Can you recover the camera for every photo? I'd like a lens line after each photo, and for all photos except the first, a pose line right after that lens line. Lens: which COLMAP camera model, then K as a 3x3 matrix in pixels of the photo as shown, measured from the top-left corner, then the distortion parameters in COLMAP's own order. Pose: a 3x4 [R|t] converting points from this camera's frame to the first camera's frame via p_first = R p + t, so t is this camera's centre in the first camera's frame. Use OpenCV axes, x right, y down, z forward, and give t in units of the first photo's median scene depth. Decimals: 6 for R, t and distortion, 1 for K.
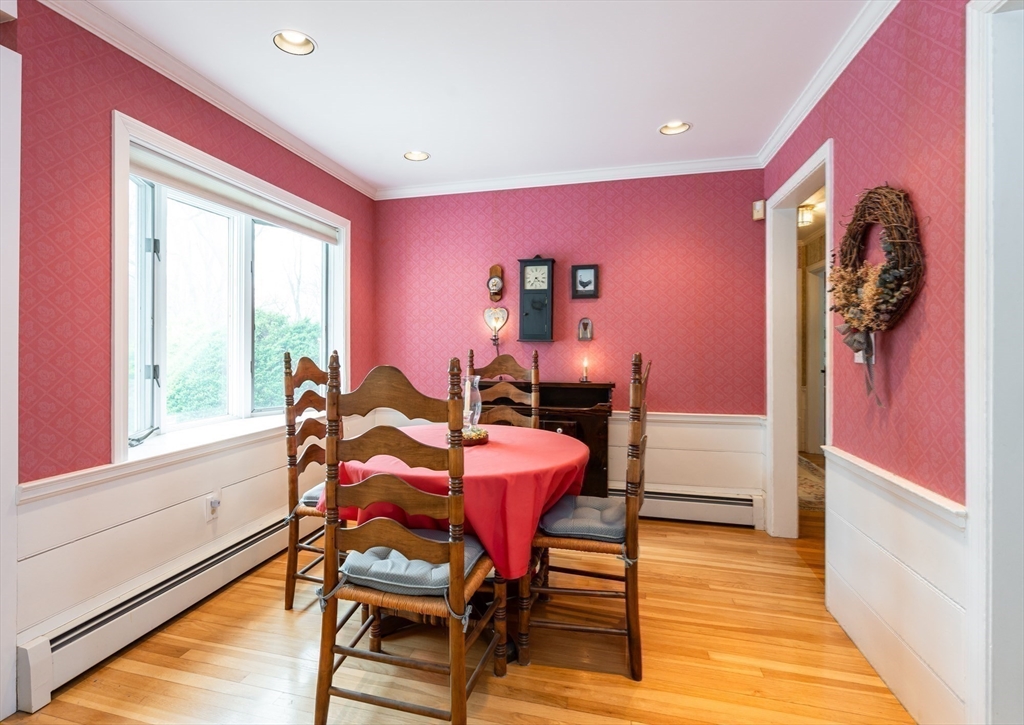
lens RADIAL K [[537.4, 0, 511.9], [0, 537.4, 358.2], [0, 0, 1]] dist [-0.001064, -0.000523]
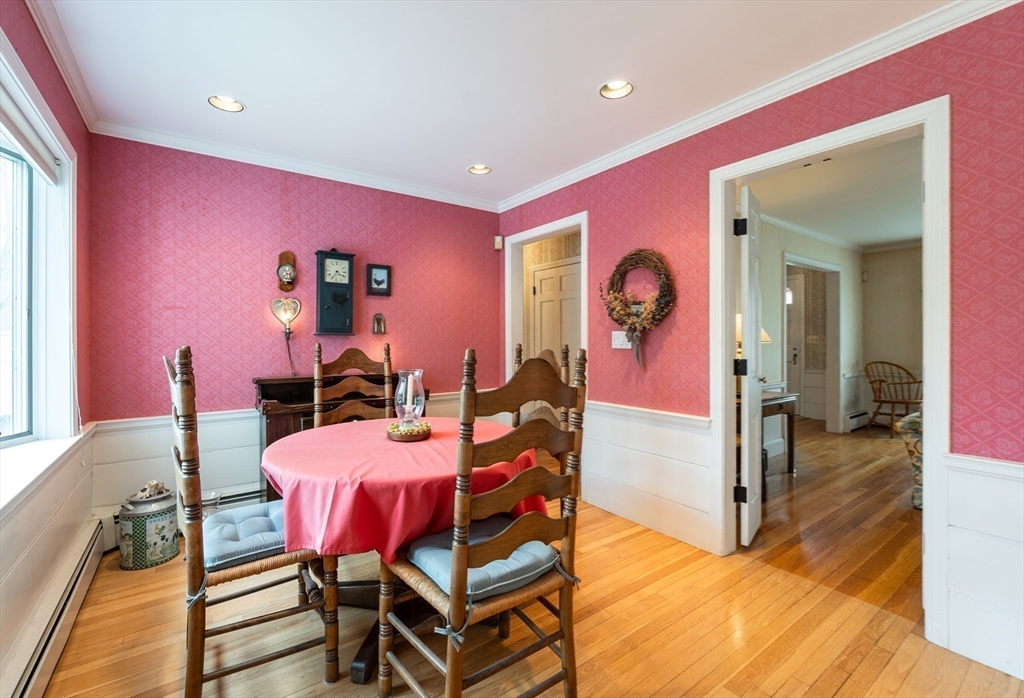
lens RADIAL K [[444.9, 0, 512.0], [0, 444.9, 349.0], [0, 0, 1]] dist [-0.003252, -0.000207]
pose [[0.617921, -0.019920, 0.785988, -0.408300], [0.021528, 0.999733, 0.008413, -0.005192], [-0.785945, 0.011722, 0.618185, 0.235765]]
